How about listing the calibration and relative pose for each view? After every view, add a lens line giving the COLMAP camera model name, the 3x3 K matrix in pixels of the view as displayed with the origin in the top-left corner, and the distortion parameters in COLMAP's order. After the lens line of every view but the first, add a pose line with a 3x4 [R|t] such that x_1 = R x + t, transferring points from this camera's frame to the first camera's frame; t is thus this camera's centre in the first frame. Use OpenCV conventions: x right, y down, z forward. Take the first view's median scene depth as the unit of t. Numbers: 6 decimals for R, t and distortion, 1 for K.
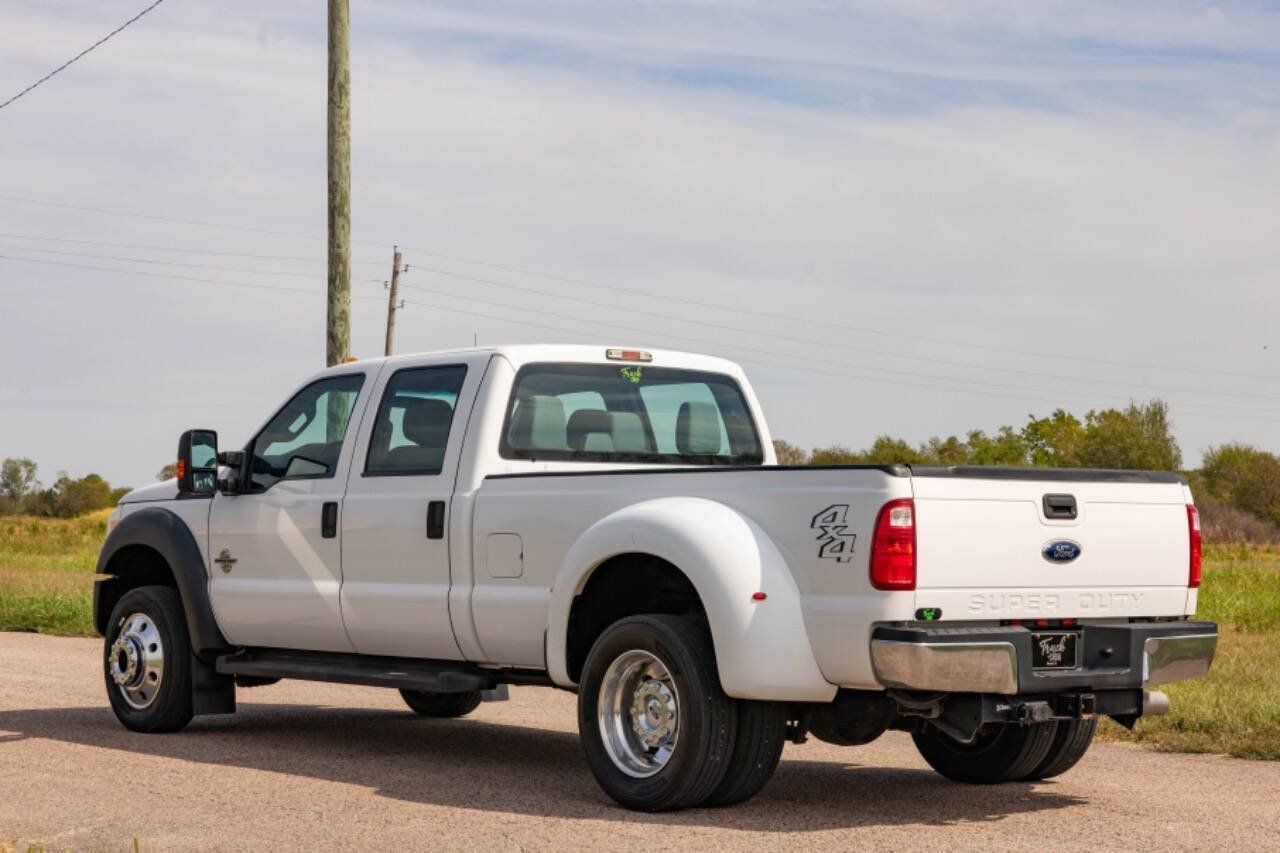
lens RADIAL K [[2776.0, 0, 640.0], [0, 2776.0, 426.5], [0, 0, 1]] dist [0.019370, 0.008323]
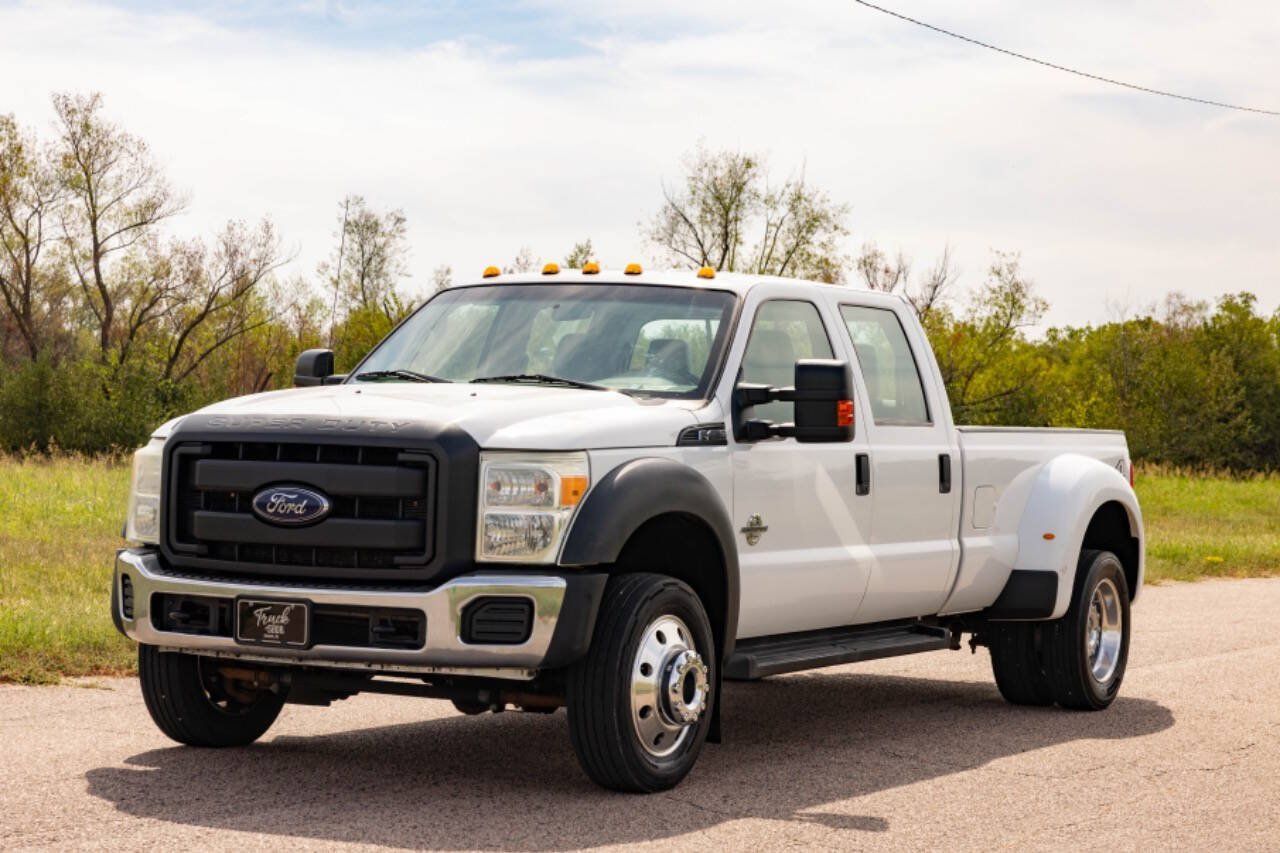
lens RADIAL K [[2776.0, 0, 640.0], [0, 2776.0, 426.5], [0, 0, 1]] dist [0.019370, 0.008323]
pose [[-0.379127, -0.010838, 0.925281, -0.877064], [-0.055703, 0.998385, -0.011130, 0.031807], [-0.923667, -0.055761, -0.379118, 1.378584]]
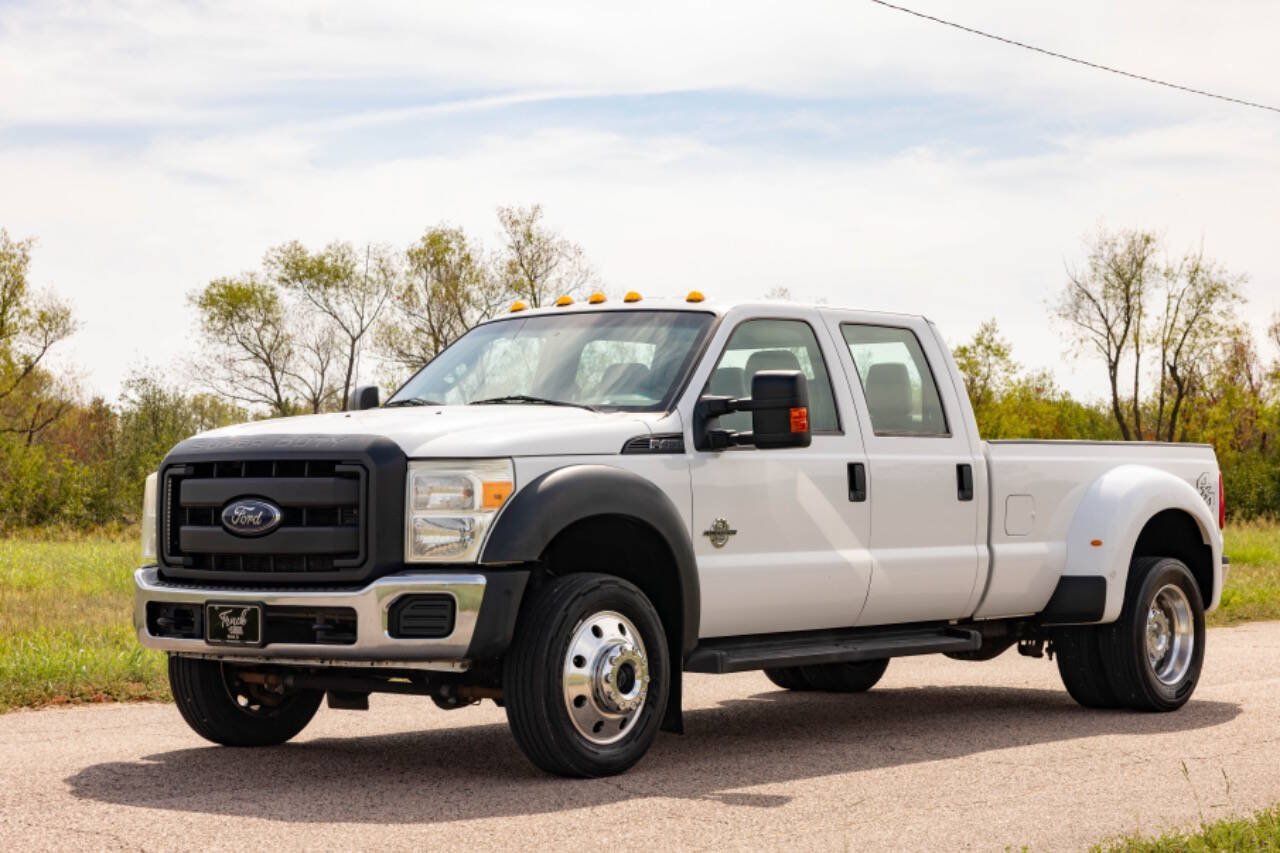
lens RADIAL K [[2573.3, 0, 640.0], [0, 2573.3, 426.5], [0, 0, 1]] dist [0.063691, -0.078822]
pose [[-0.208455, 0.028228, 0.977624, -0.915299], [-0.026325, 0.999059, -0.034460, 0.045866], [-0.977678, -0.032919, -0.207516, 1.233017]]
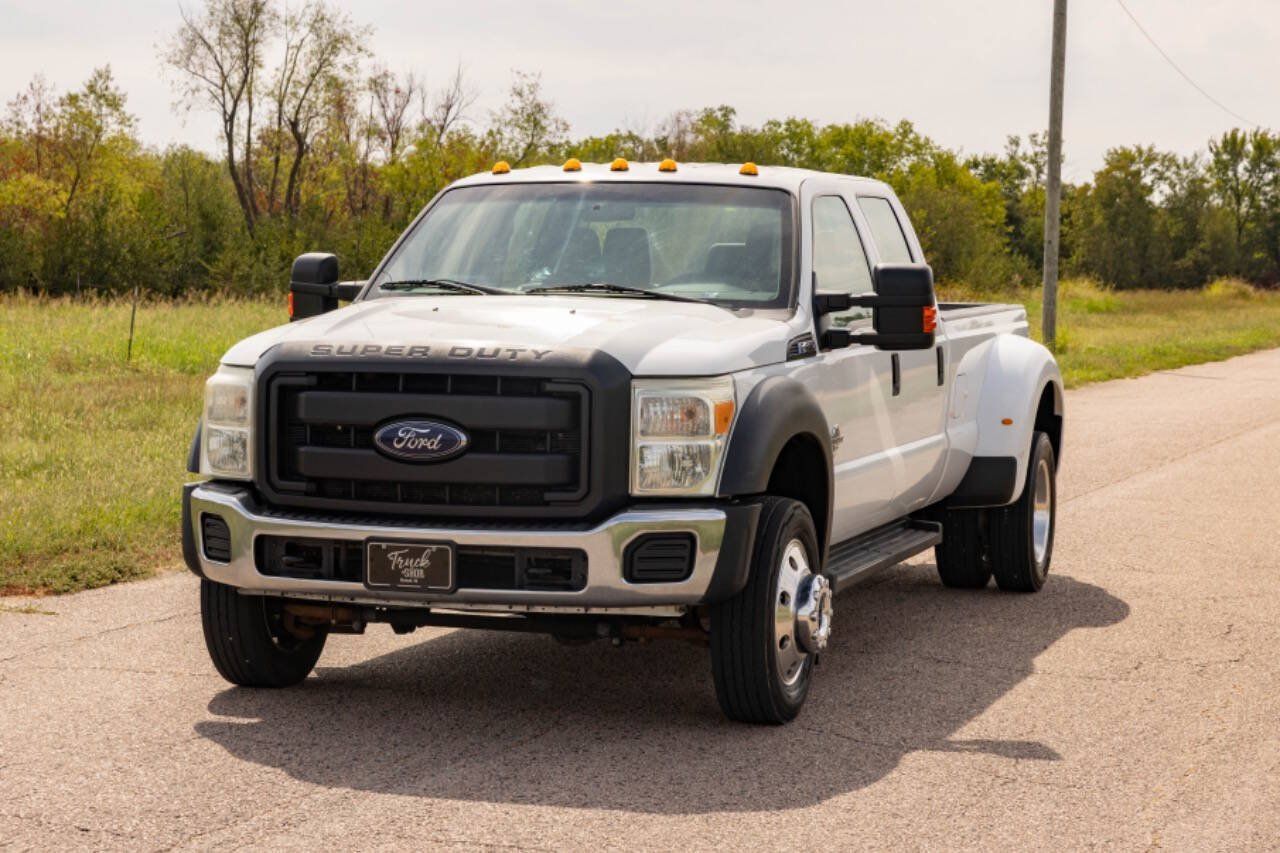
lens RADIAL K [[2776.9, 0, 575.5], [0, 2776.9, 525.0], [0, 0, 1]] dist [-0.008885, 0.061932]
pose [[-0.530068, -0.088470, 0.843327, -0.766905], [-0.034927, 0.995976, 0.082531, 0.012833], [-0.847235, 0.014292, -0.531026, 1.514346]]
